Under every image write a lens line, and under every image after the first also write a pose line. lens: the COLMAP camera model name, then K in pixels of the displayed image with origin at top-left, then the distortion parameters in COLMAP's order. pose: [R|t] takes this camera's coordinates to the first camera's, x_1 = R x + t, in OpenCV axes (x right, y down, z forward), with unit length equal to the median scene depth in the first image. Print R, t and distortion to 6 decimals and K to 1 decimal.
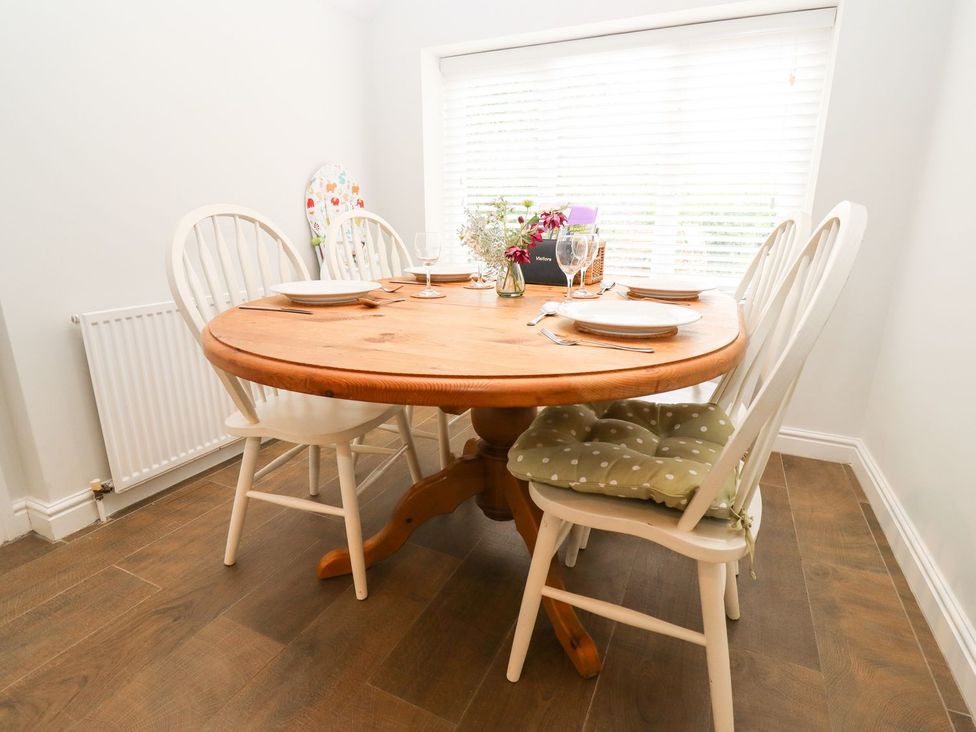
lens RADIAL K [[507.2, 0, 488.0], [0, 507.2, 366.0], [0, 0, 1]] dist [0.004140, -0.018699]
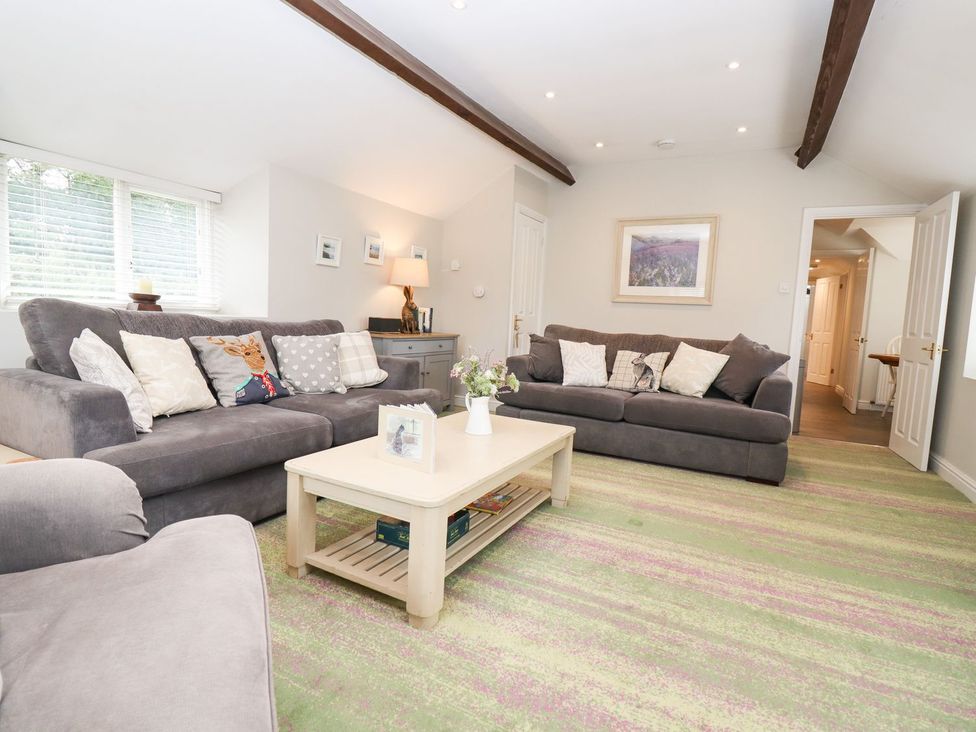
lens RADIAL K [[507.2, 0, 488.0], [0, 507.2, 366.0], [0, 0, 1]] dist [0.004140, -0.018699]
pose [[-0.052308, 0.098547, -0.993757, 3.700867], [-0.318263, 0.941584, 0.110126, 0.551139], [0.946558, 0.322036, -0.017888, -2.122374]]
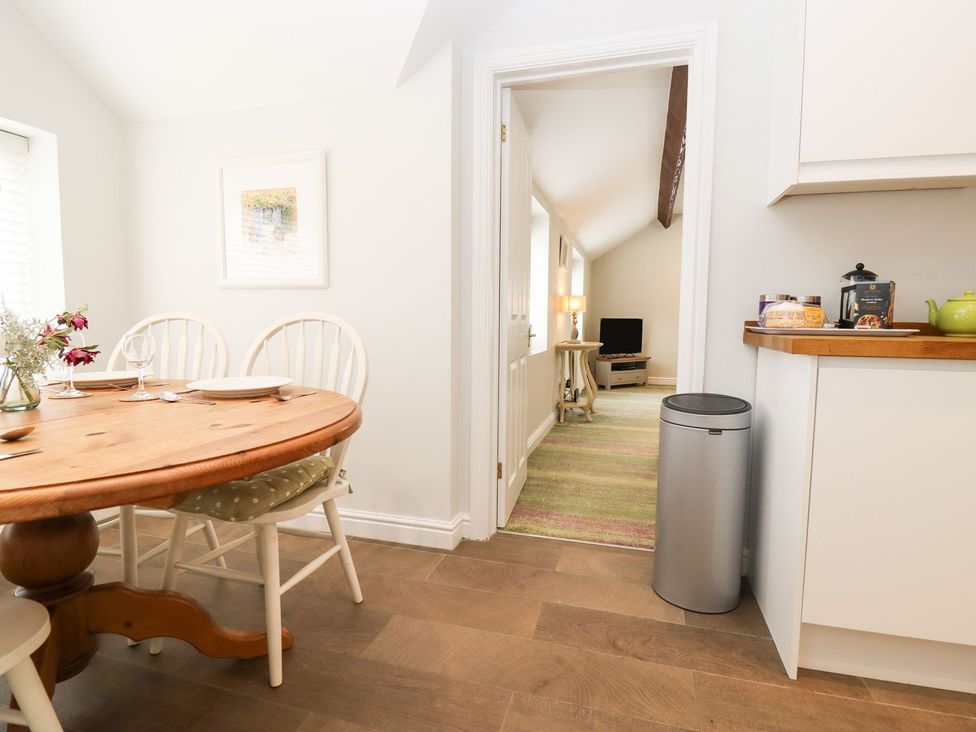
lens RADIAL K [[507.2, 0, 488.0], [0, 507.2, 366.0], [0, 0, 1]] dist [0.004140, -0.018699]
pose [[-0.152219, -0.082354, 0.984910, -0.799830], [0.259901, 0.958115, 0.120281, -0.093361], [-0.953562, 0.274288, -0.124439, 0.309703]]
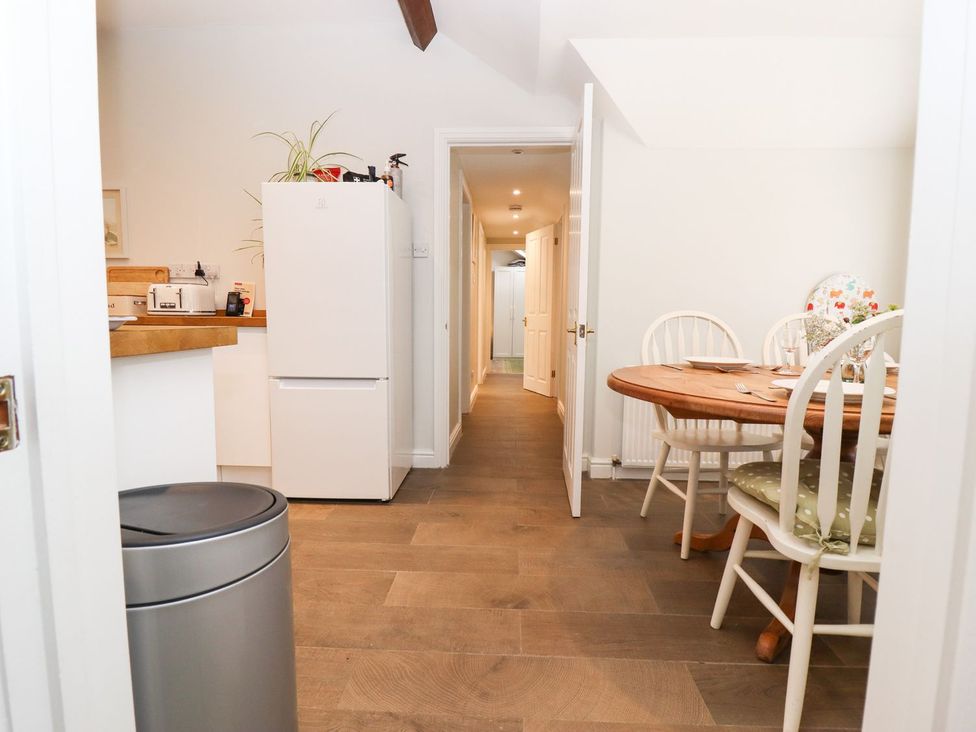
lens RADIAL K [[533.5, 0, 488.0], [0, 533.5, 366.0], [0, 0, 1]] dist [-0.001418, -0.000519]
pose [[0.385899, 0.091224, -0.918020, 0.841500], [-0.263813, 0.964456, -0.015058, 0.069597], [0.884016, 0.247996, 0.396249, -0.269534]]
